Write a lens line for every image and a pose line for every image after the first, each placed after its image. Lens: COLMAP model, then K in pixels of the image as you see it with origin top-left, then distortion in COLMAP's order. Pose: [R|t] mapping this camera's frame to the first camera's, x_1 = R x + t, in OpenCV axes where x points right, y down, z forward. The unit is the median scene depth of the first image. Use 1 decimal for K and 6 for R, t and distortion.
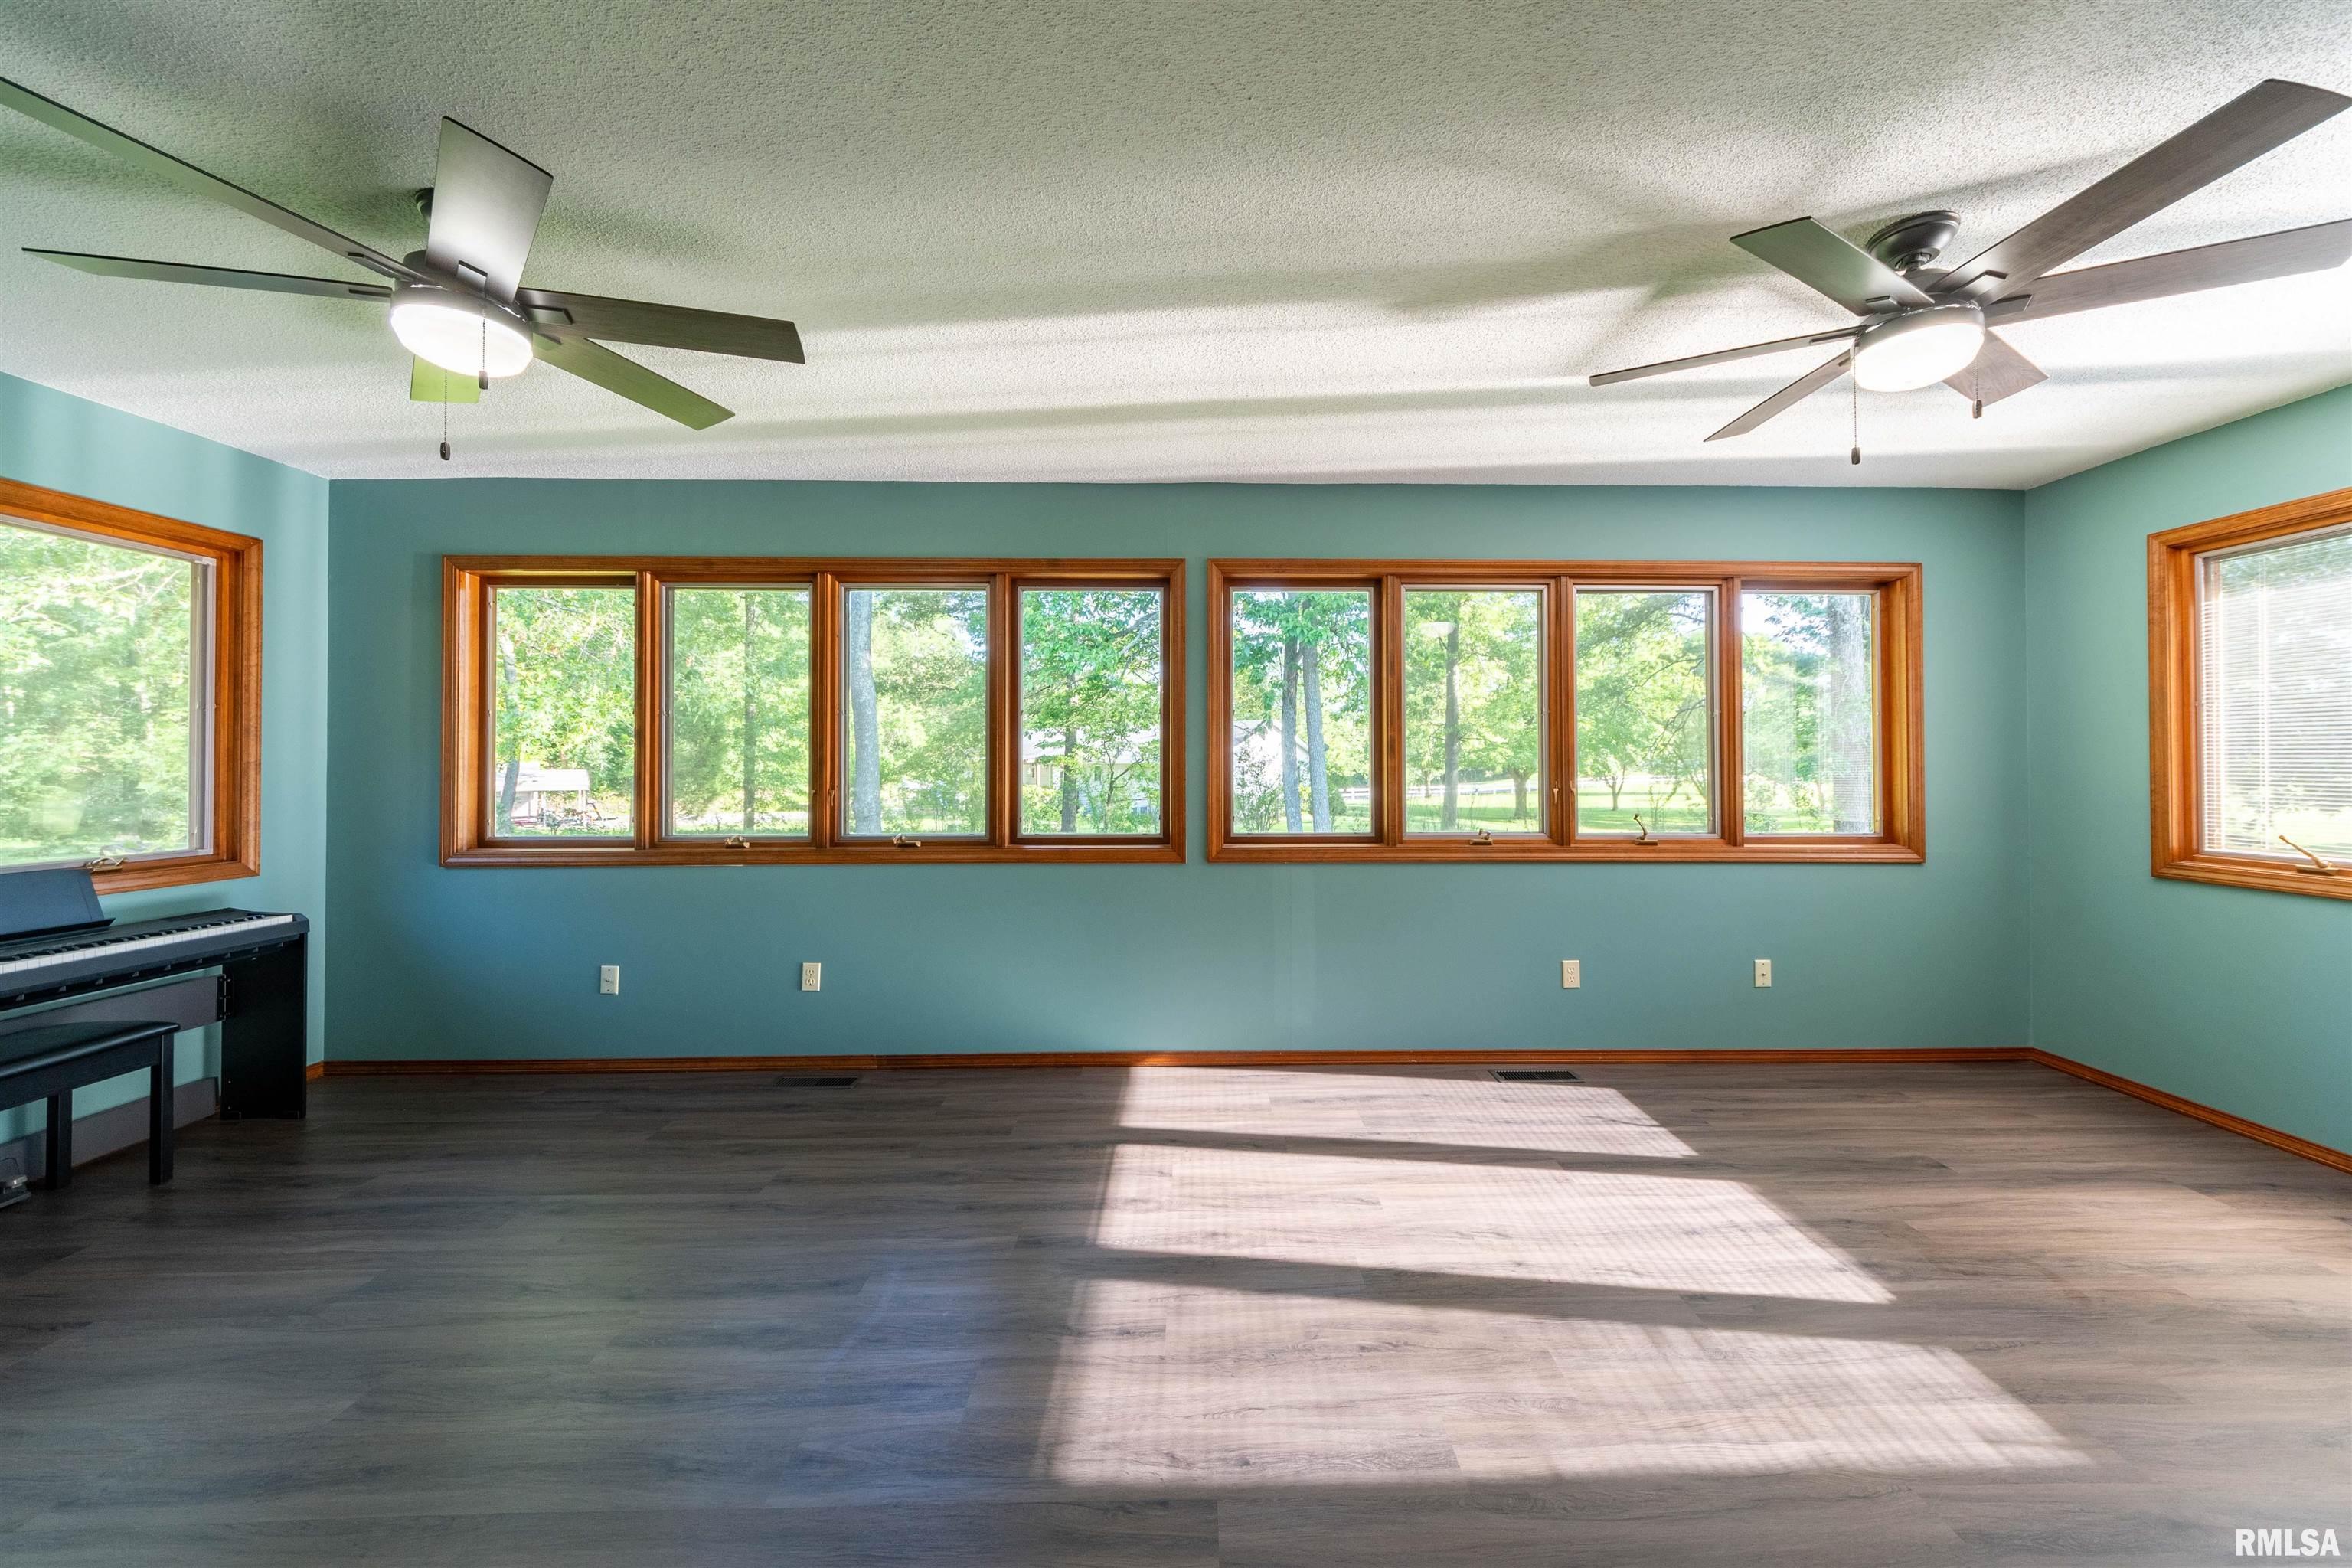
lens RADIAL K [[846.3, 0, 1183.4], [0, 846.3, 768.5], [0, 0, 1]] dist [-0.000762, -0.000079]
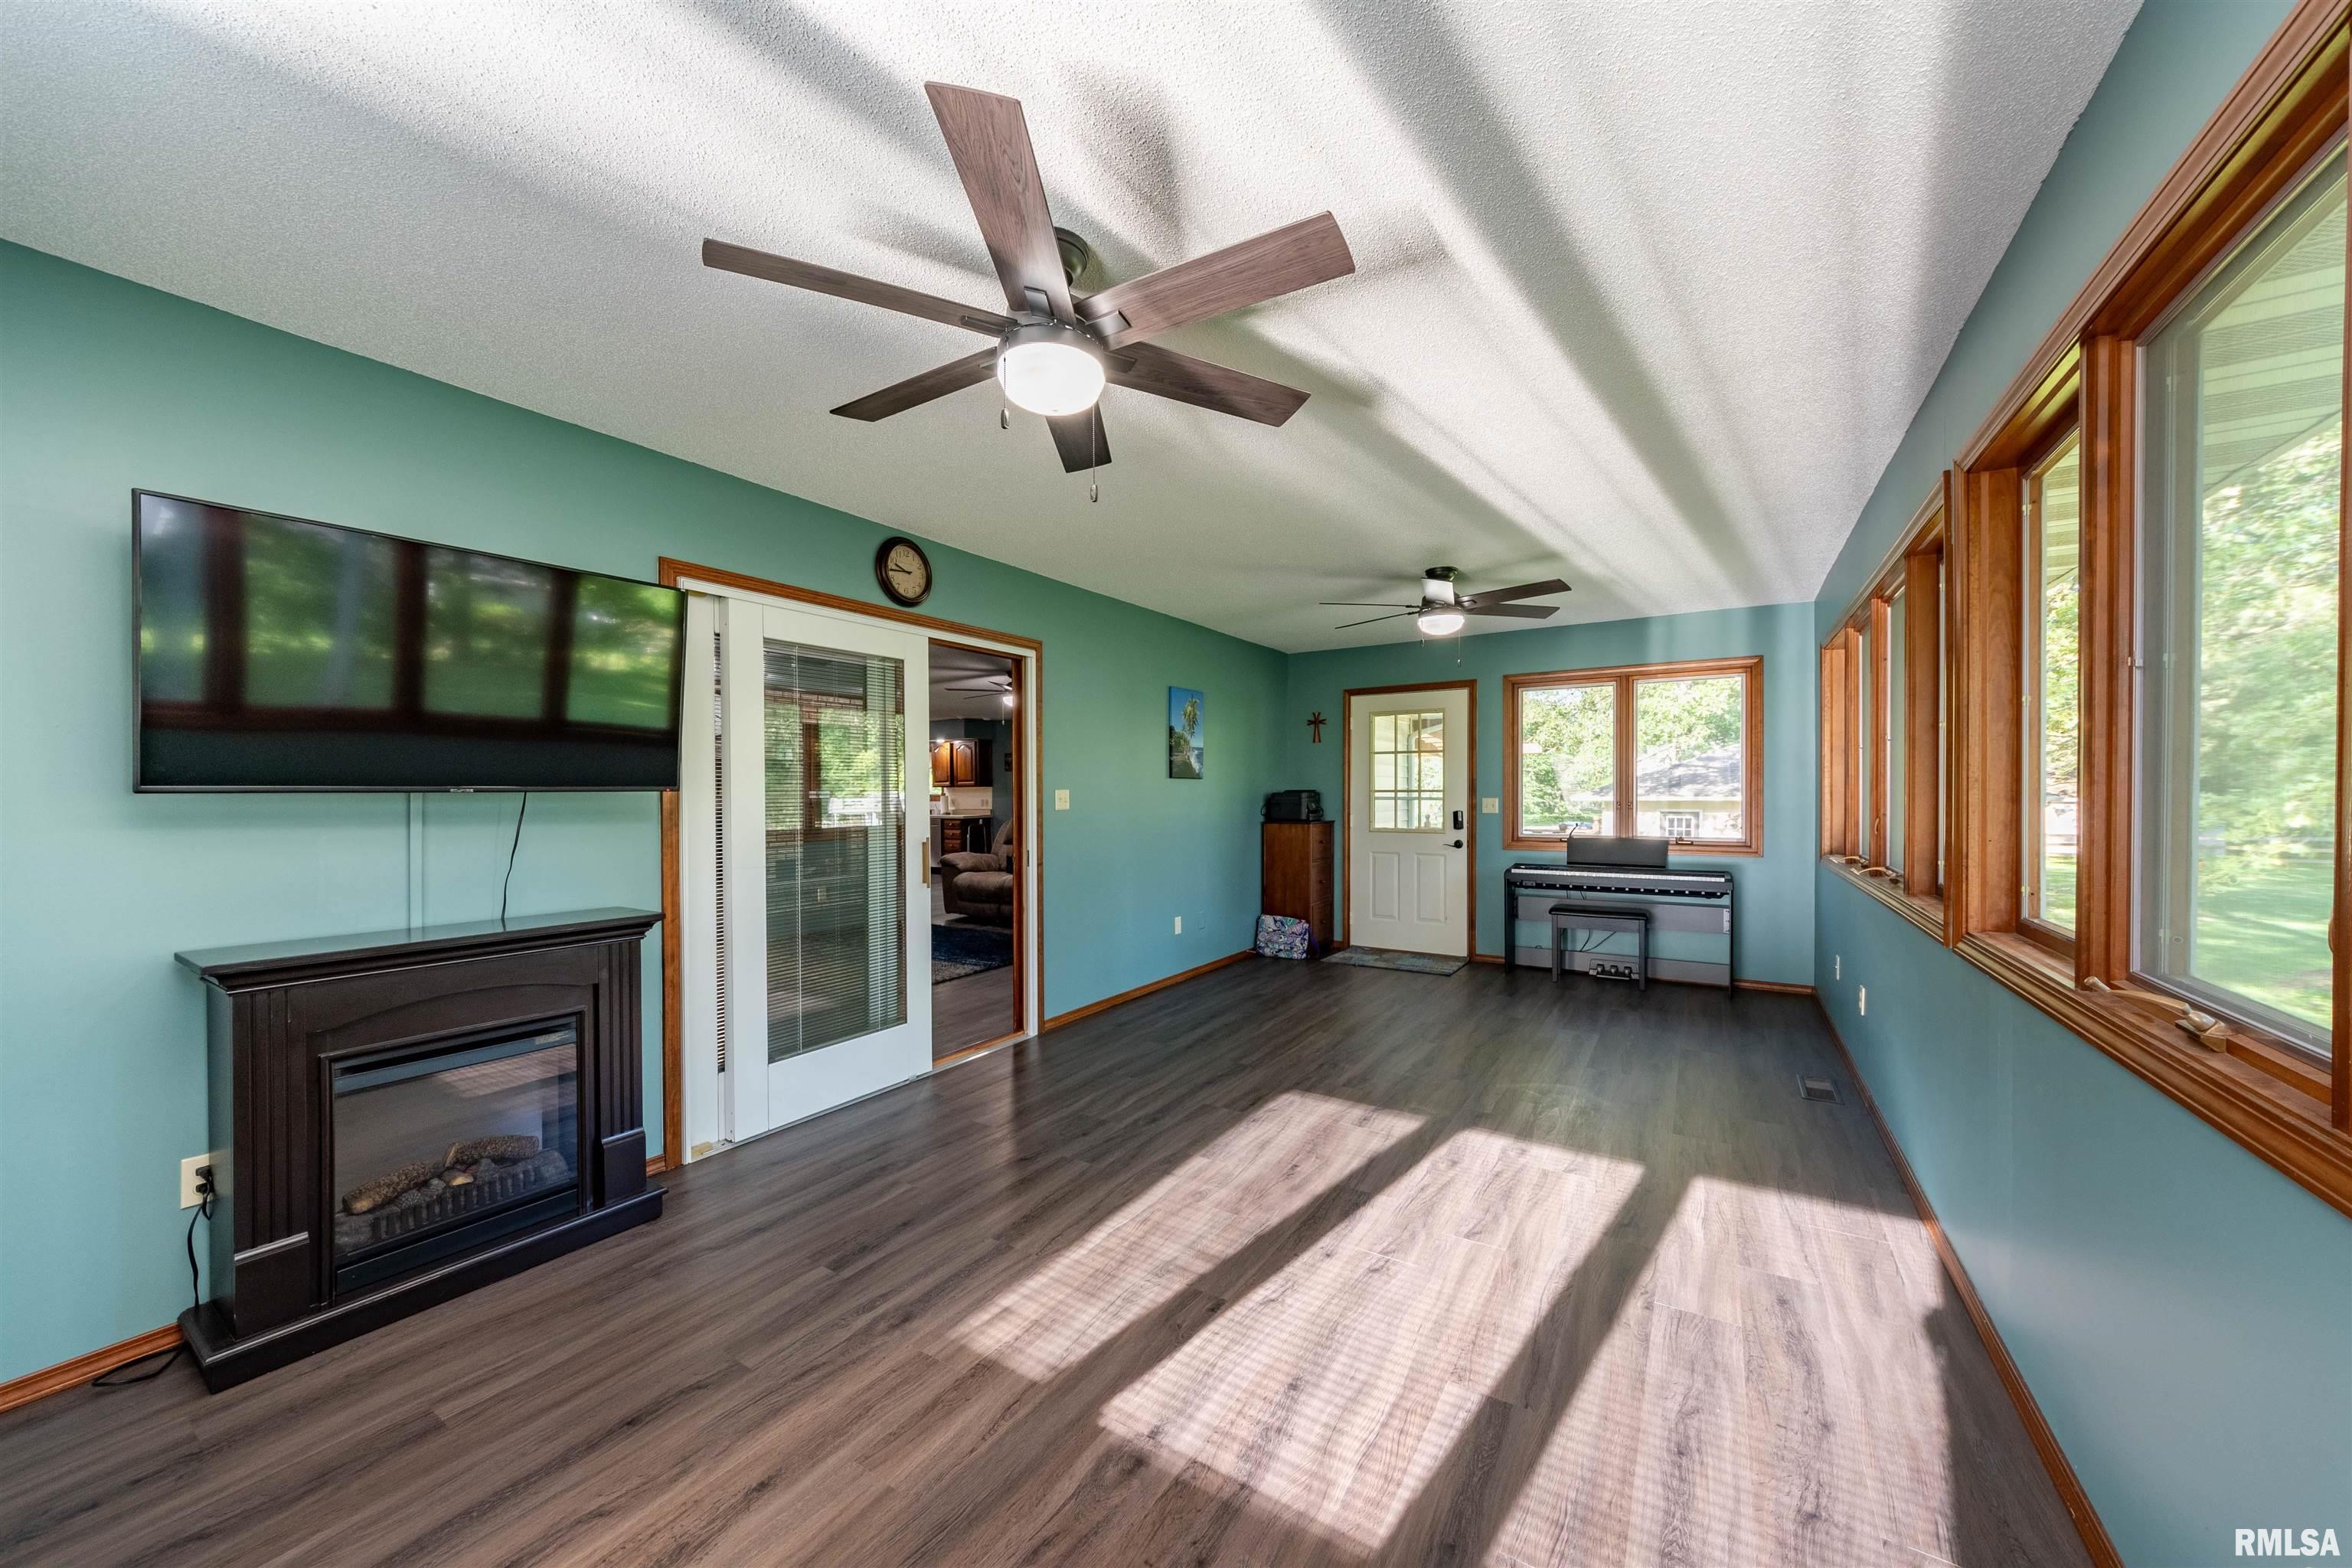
lens RADIAL K [[846.3, 0, 1181.2], [0, 846.3, 794.5], [0, 0, 1]] dist [-0.000762, -0.000079]
pose [[-0.532808, 0.002076, -0.846234, 1.499963], [-0.006762, 0.999955, 0.006711, -0.001786], [0.846209, 0.009298, -0.532769, 1.505083]]
